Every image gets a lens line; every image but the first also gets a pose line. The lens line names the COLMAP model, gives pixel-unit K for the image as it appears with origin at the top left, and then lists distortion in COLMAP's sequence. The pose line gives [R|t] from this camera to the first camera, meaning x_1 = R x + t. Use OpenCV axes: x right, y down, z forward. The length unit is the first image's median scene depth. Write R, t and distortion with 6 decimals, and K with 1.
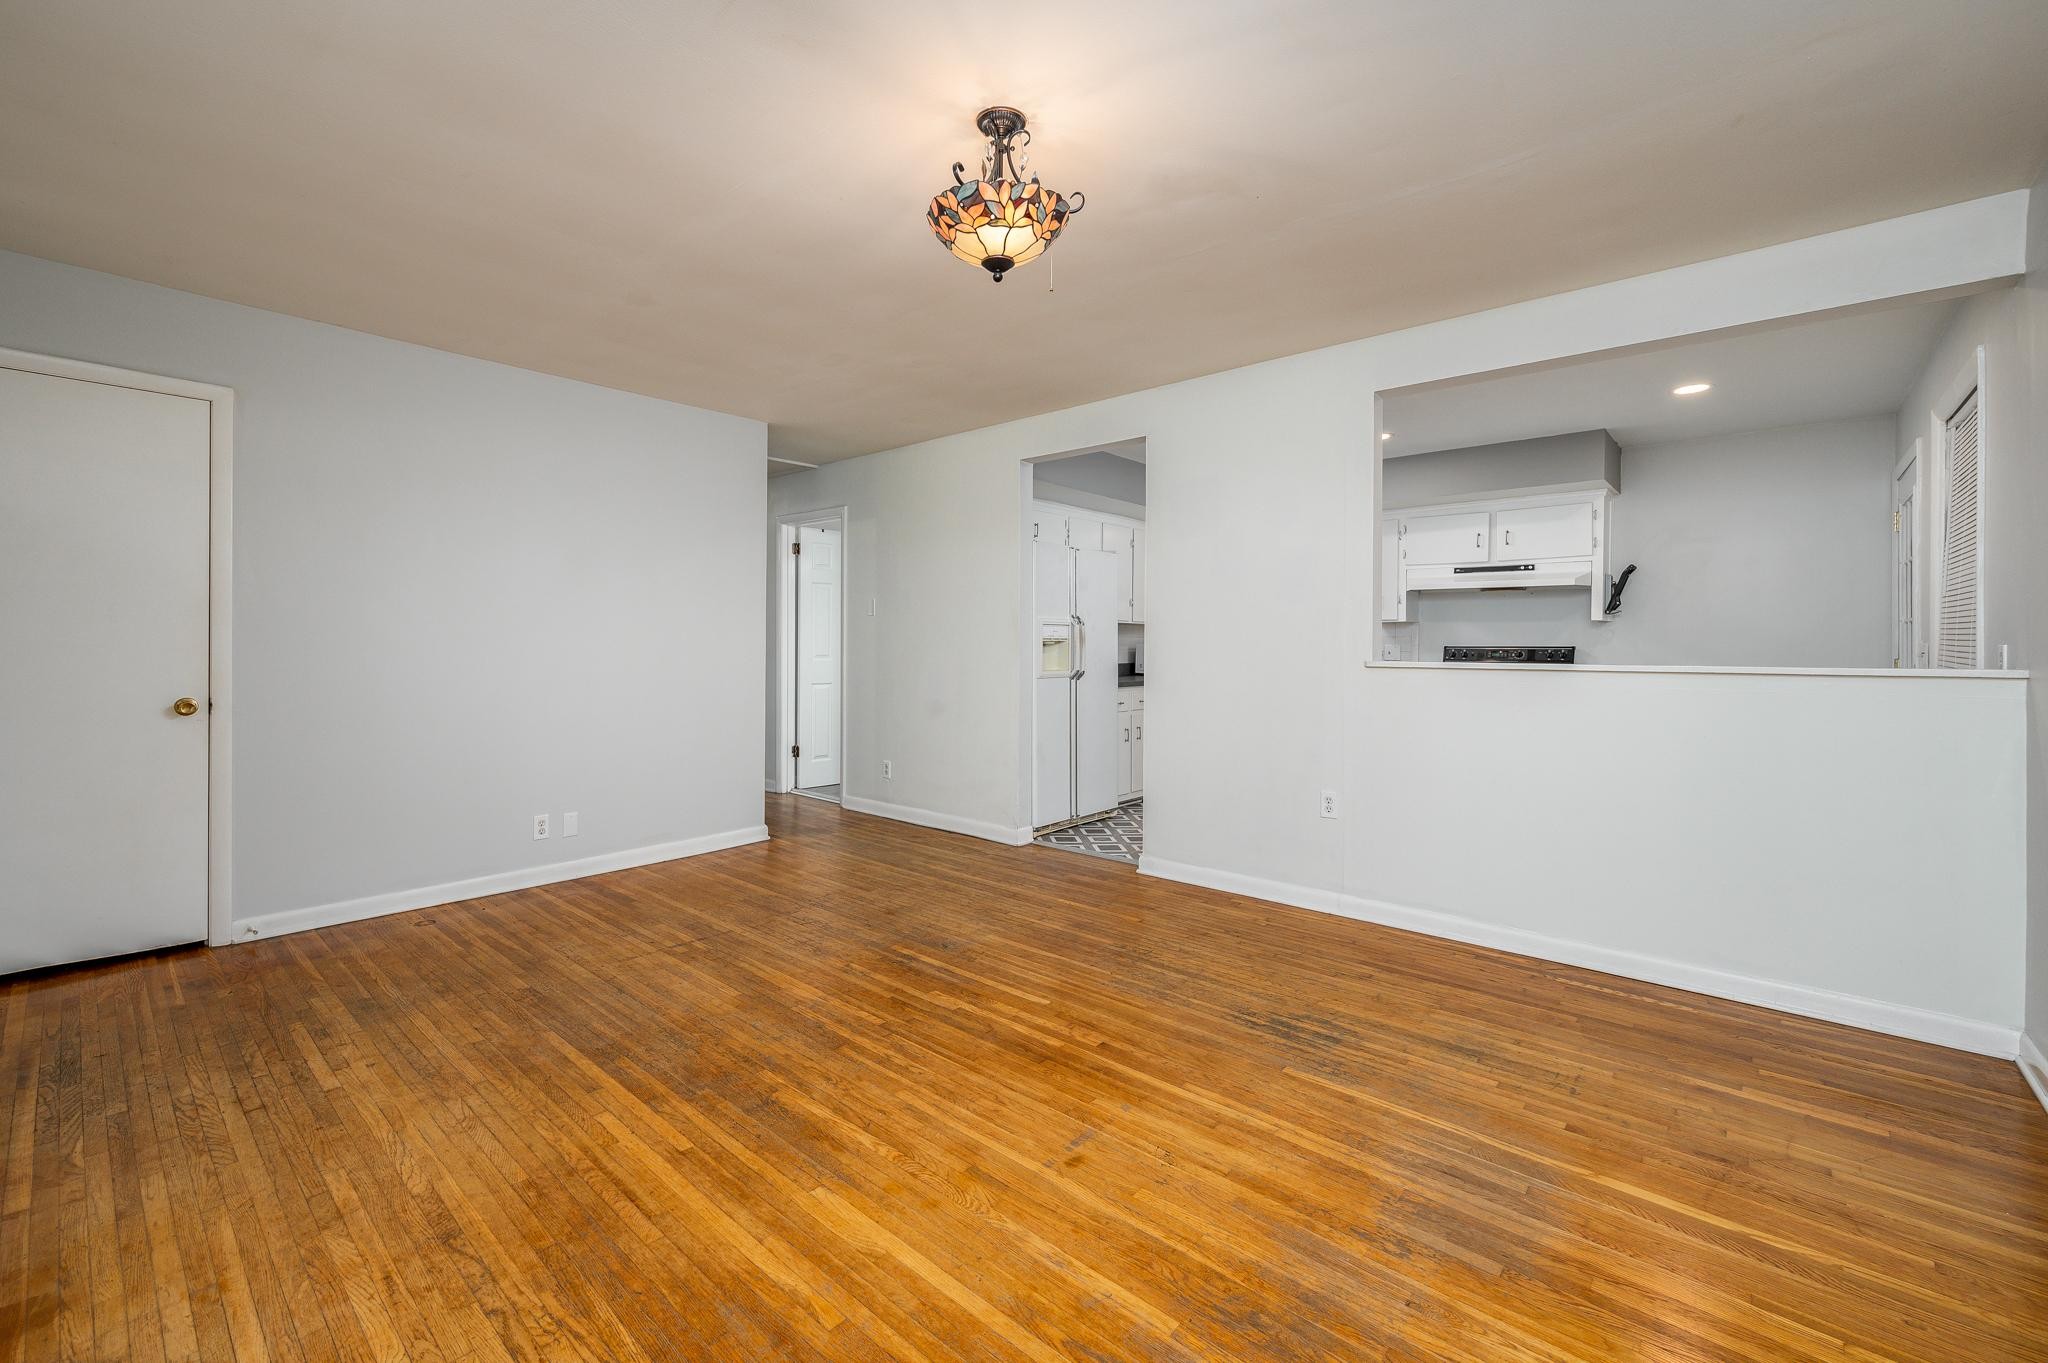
lens RADIAL K [[850.6, 0, 973.7], [0, 850.6, 645.7], [0, 0, 1]] dist [-0.000314, 0.000002]
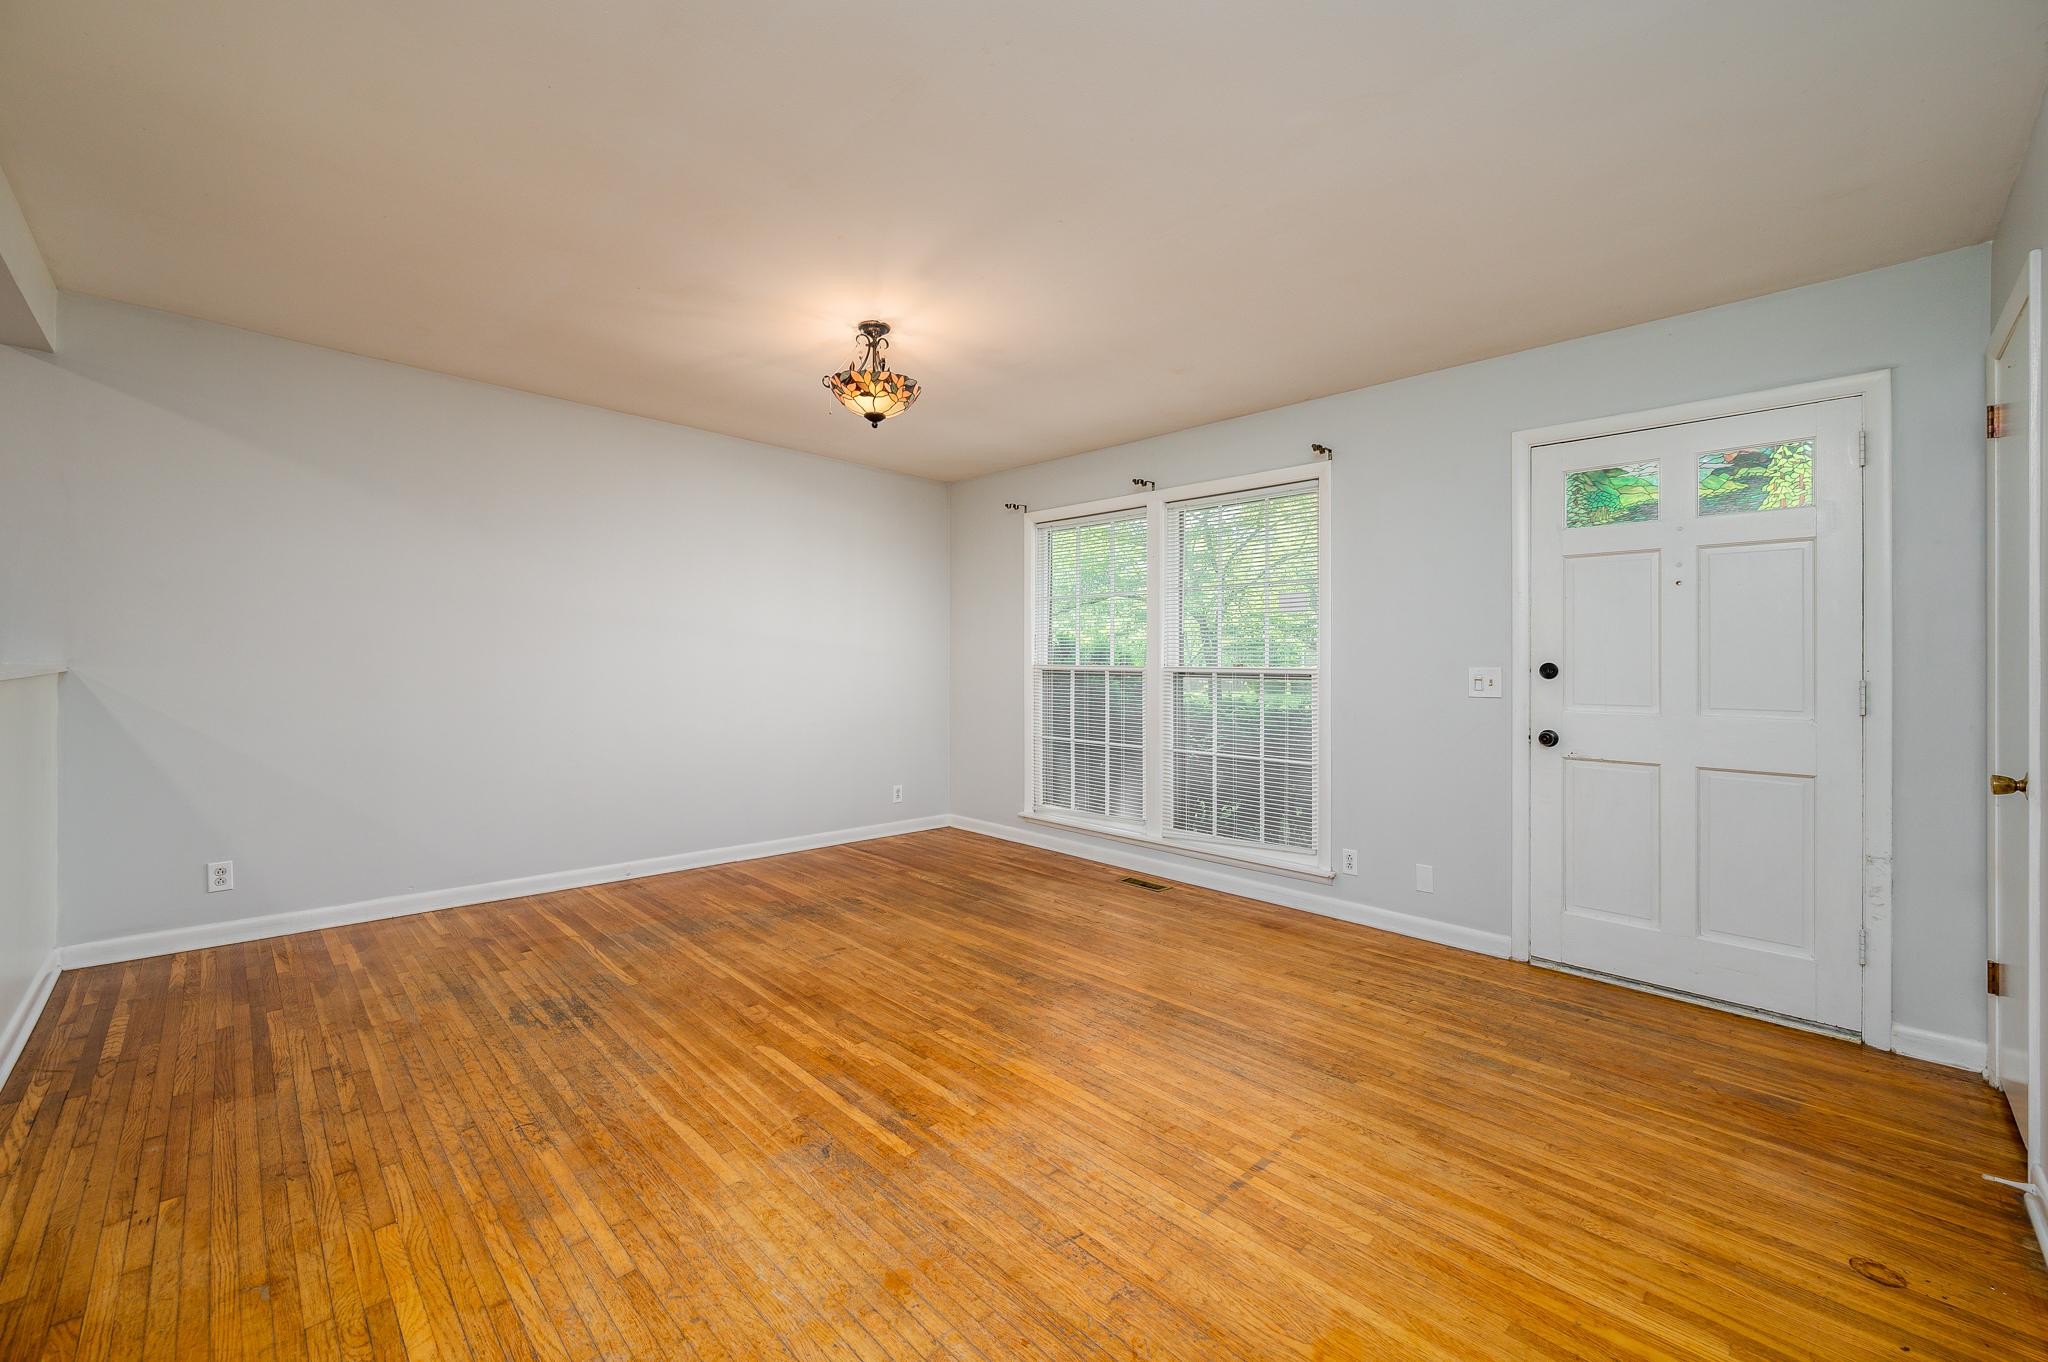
lens RADIAL K [[812.4, 0, 1018.2], [0, 812.4, 671.1], [0, 0, 1]] dist [0.001084, 0.000579]
pose [[-0.998434, -0.021818, 0.051517, -0.249079], [-0.021447, 0.999740, 0.007751, -0.002990], [-0.051673, 0.006634, -0.998642, 2.007574]]
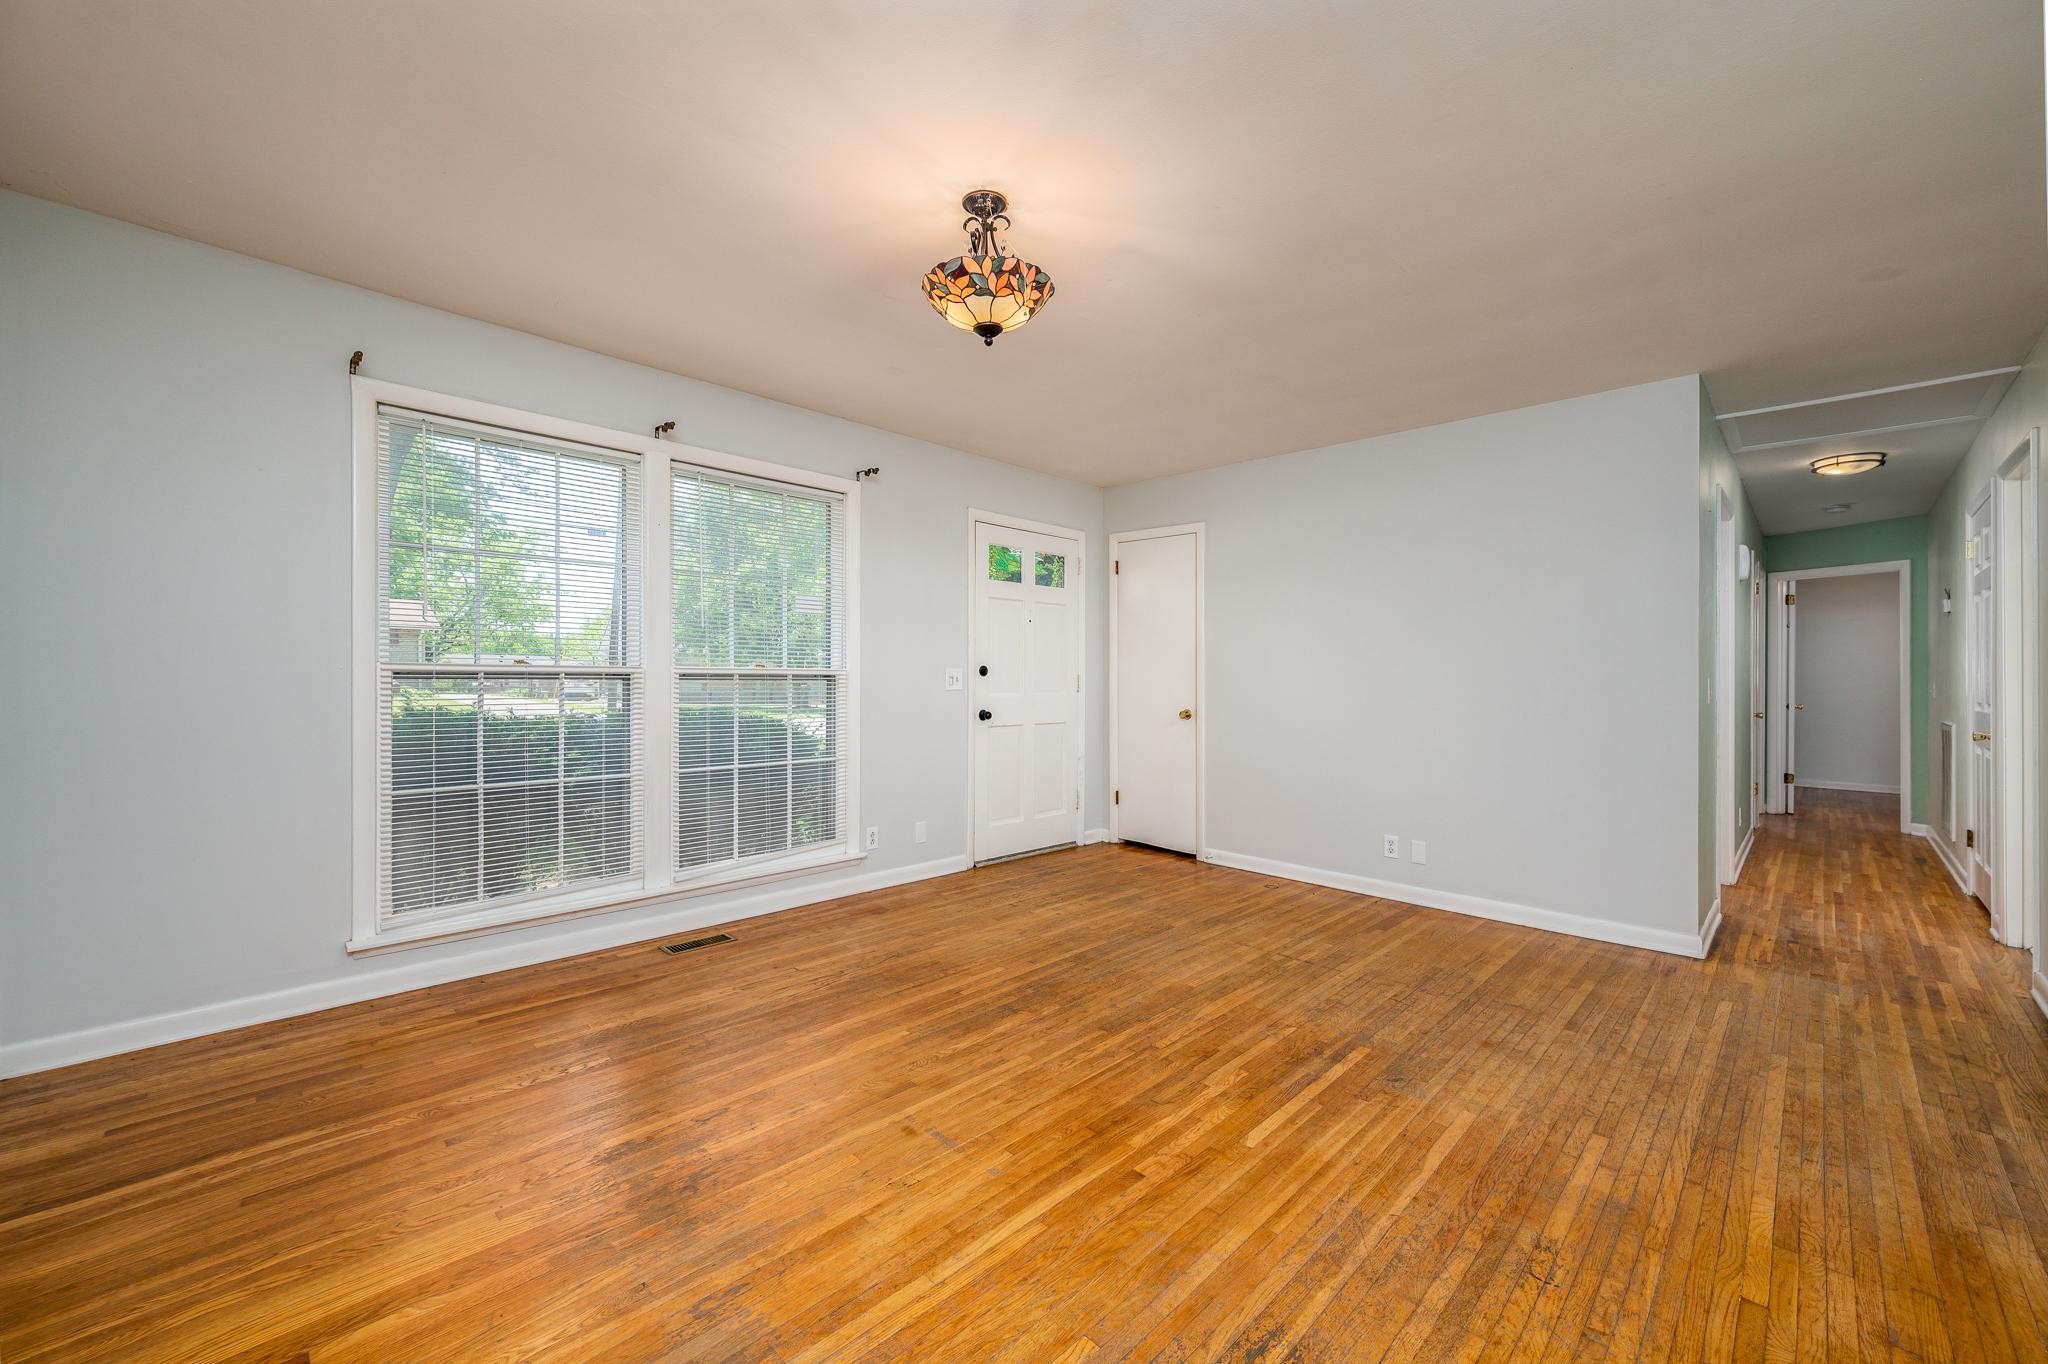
lens RADIAL K [[812.4, 0, 1018.2], [0, 812.4, 672.1], [0, 0, 1]] dist [0.001084, 0.000579]
pose [[-0.035253, -0.007695, -0.999349, 0.888821], [-0.014738, 0.999866, -0.007179, 0.003531], [0.999270, 0.014475, -0.035362, 0.873676]]
